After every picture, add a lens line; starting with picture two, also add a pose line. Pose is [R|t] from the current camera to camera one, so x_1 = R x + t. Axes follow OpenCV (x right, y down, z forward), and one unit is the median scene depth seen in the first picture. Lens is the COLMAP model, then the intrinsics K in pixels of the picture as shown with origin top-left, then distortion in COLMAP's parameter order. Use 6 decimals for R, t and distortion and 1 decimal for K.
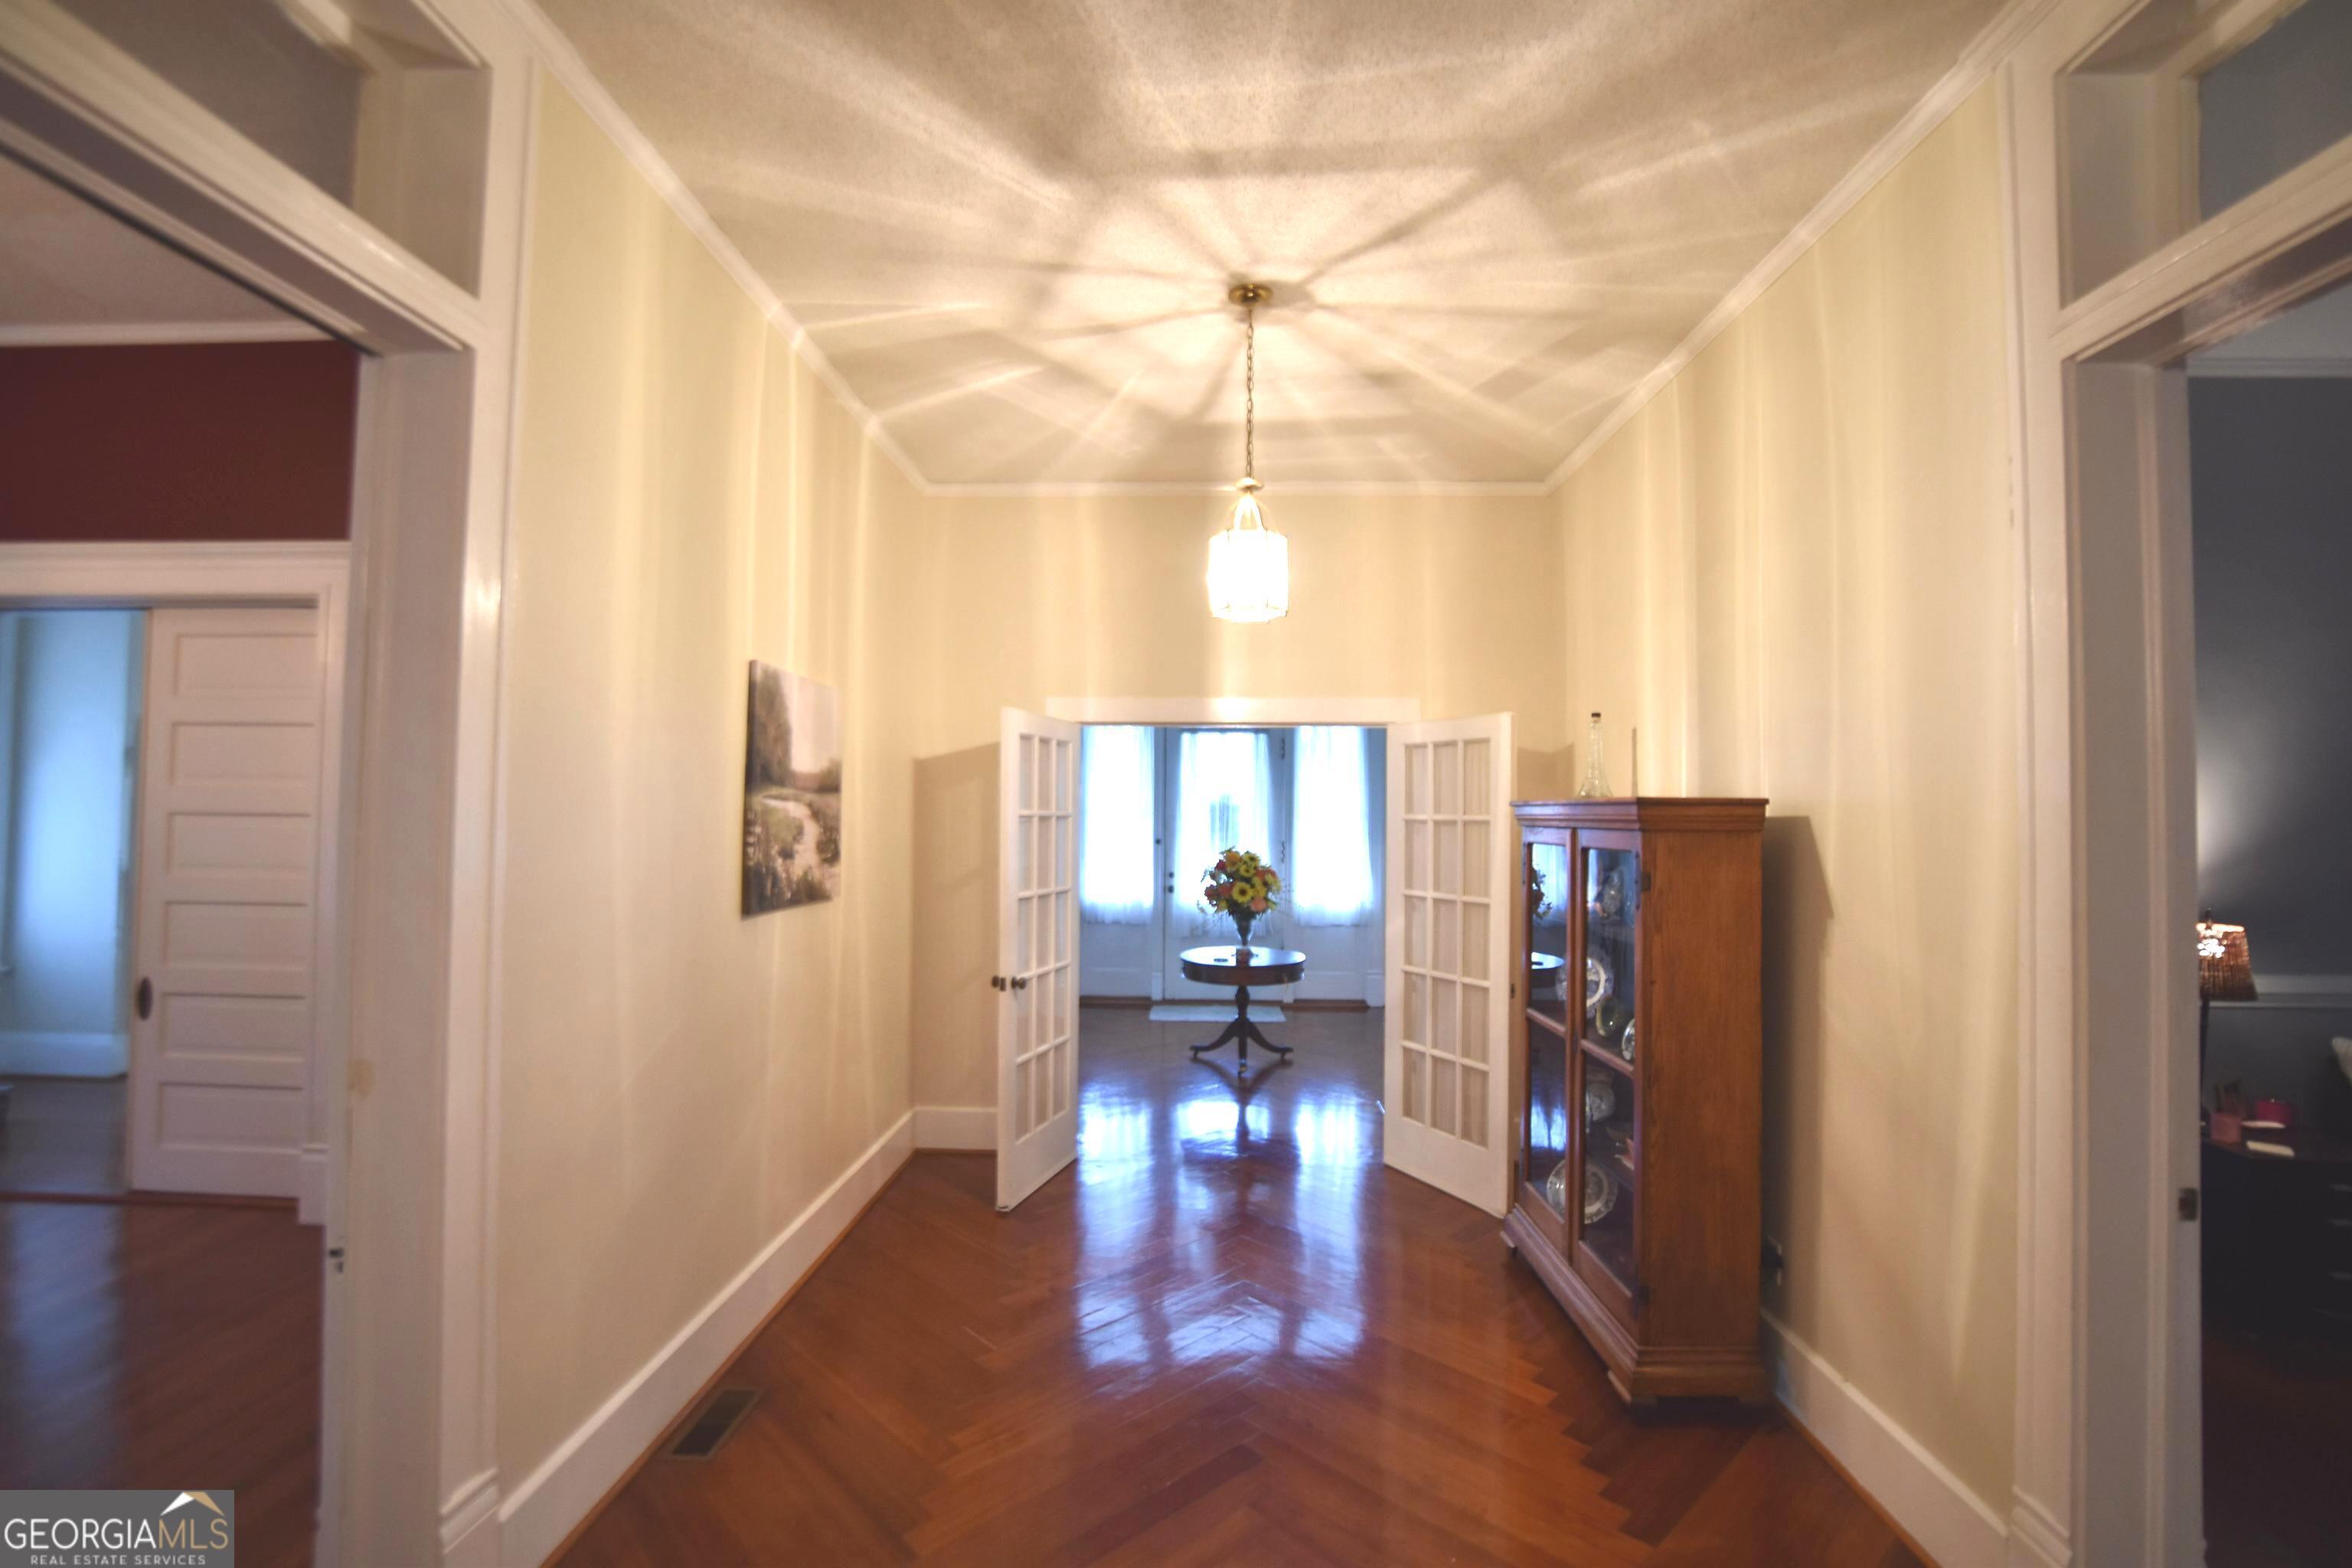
lens RADIAL K [[934.3, 0, 1129.3], [0, 934.3, 783.3], [0, 0, 1]] dist [-0.022163, -0.000026]
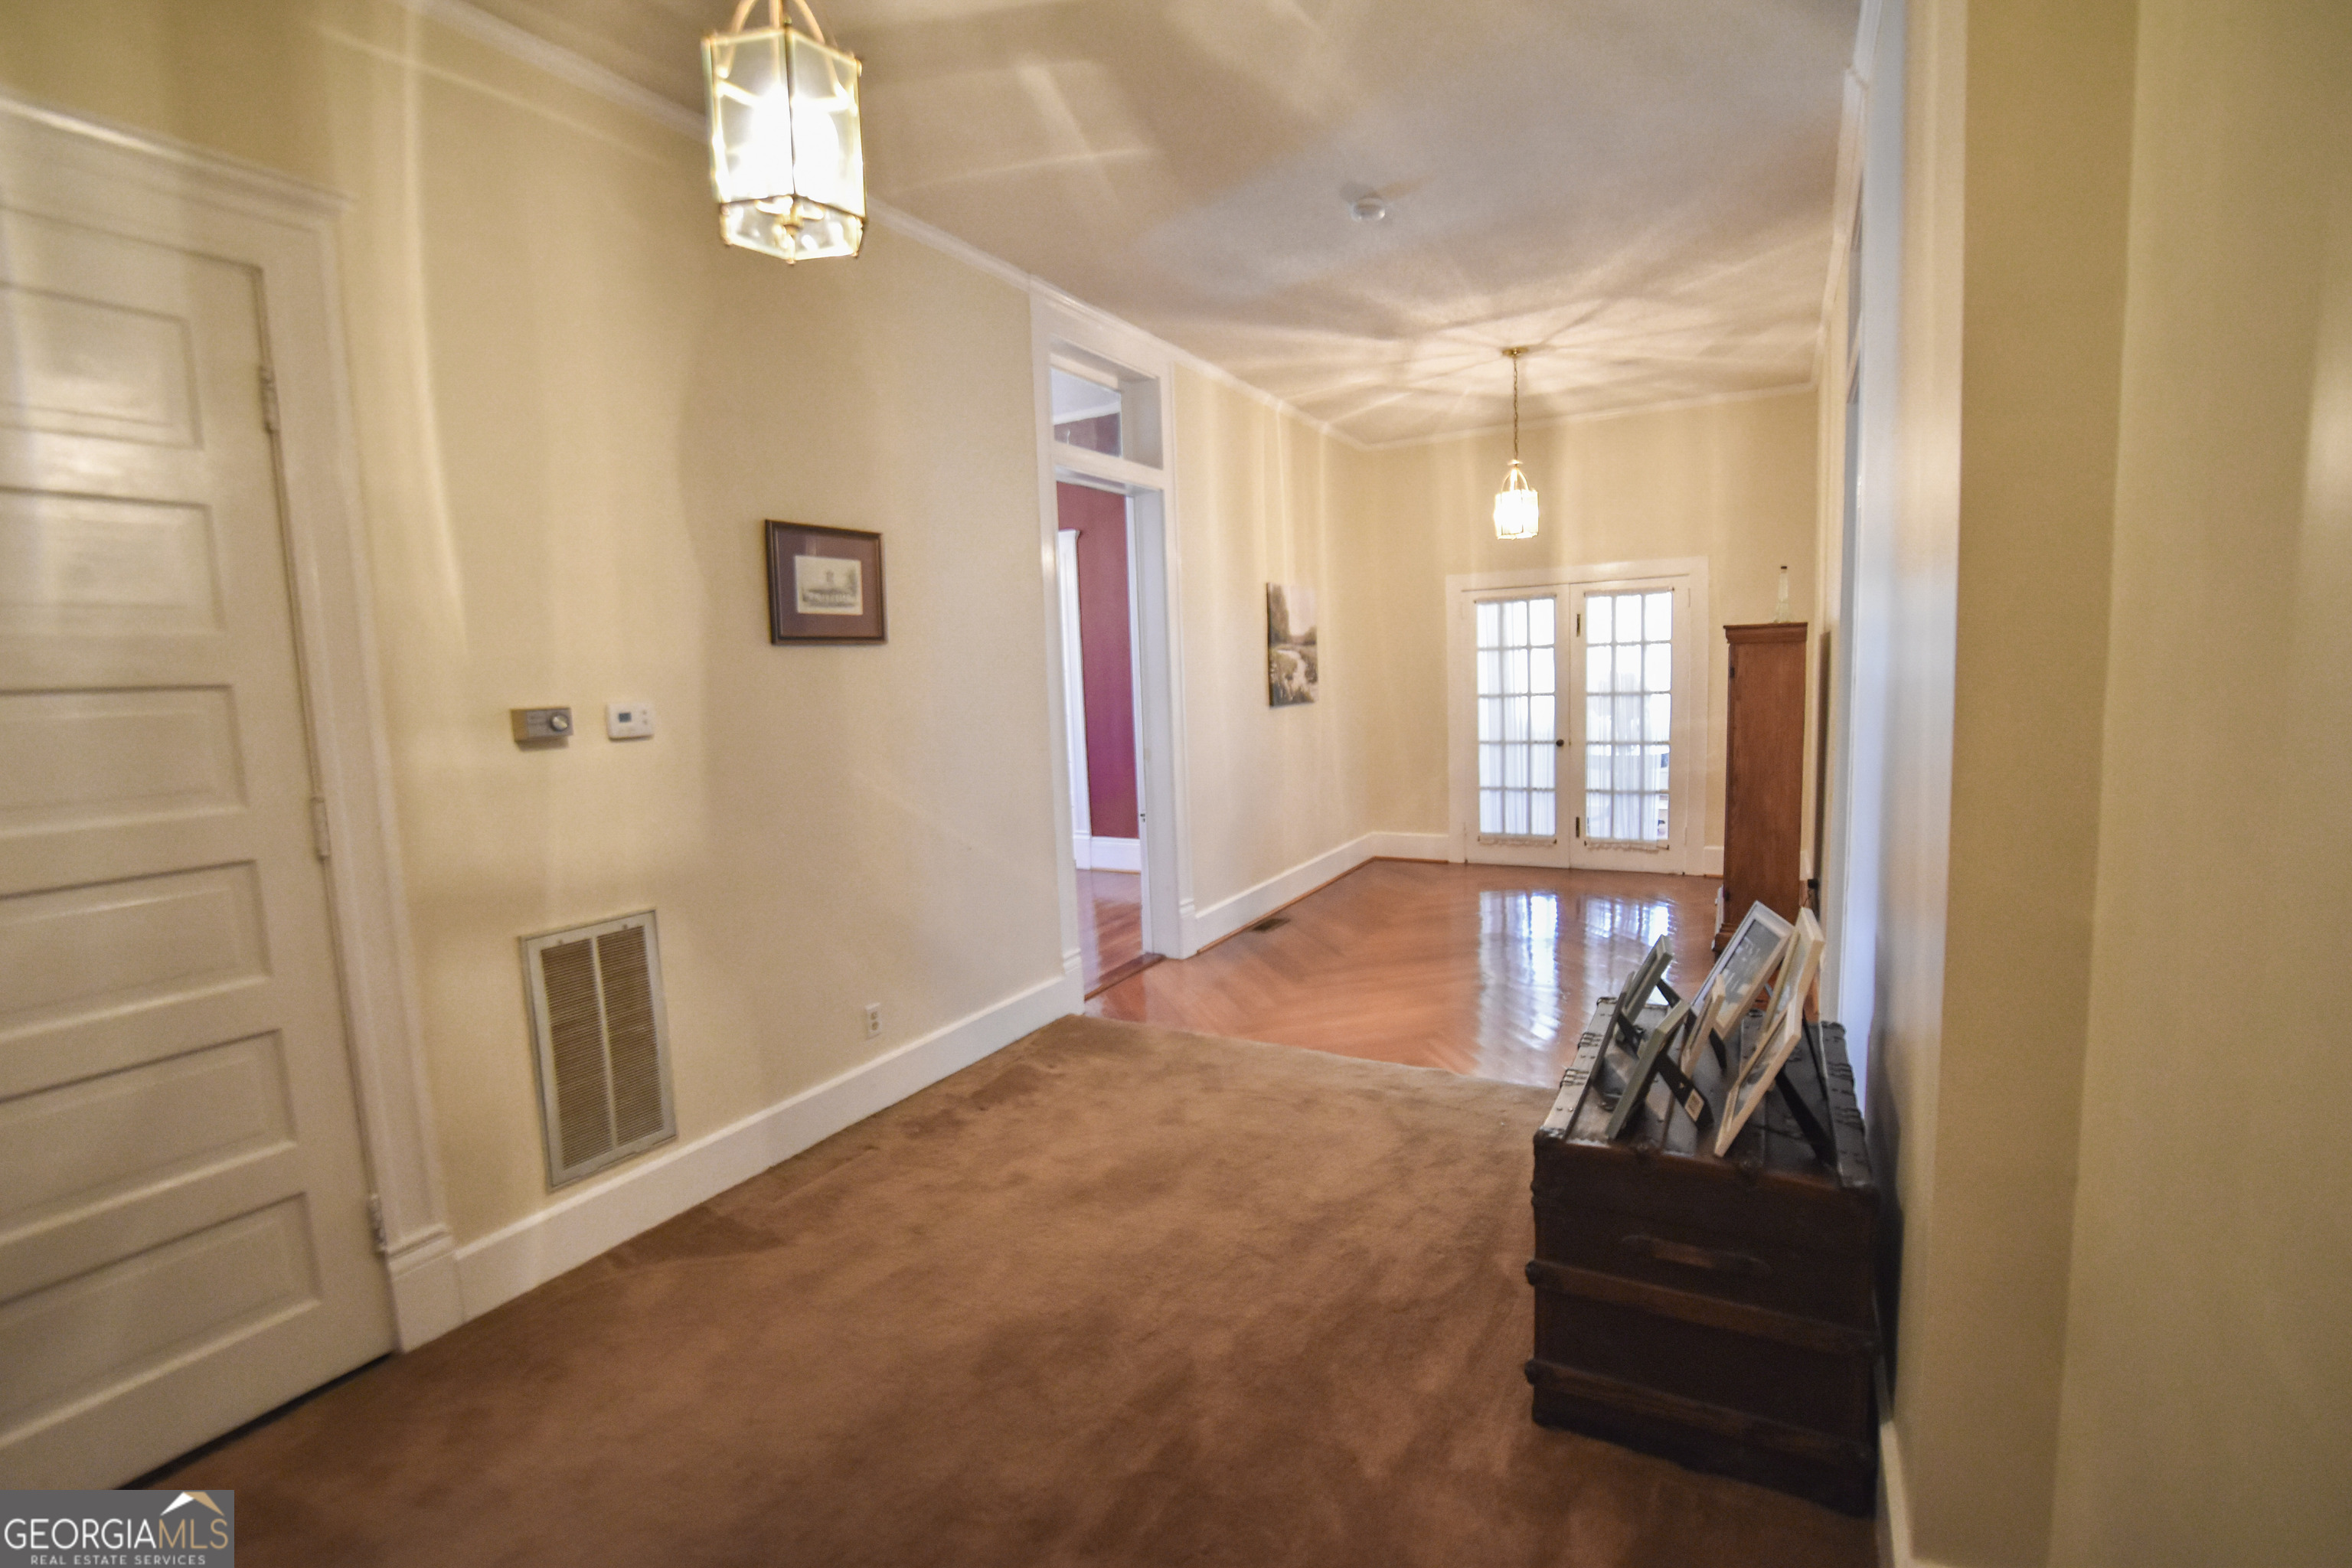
lens RADIAL K [[1047.0, 0, 1193.6], [0, 1047.0, 785.5], [0, 0, 1]] dist [-0.035028, 0.006779]
pose [[0.891375, 0.006860, -0.453214, 0.464483], [0.063078, 0.988279, 0.139020, -0.019672], [0.448855, -0.152507, 0.880494, -1.094152]]
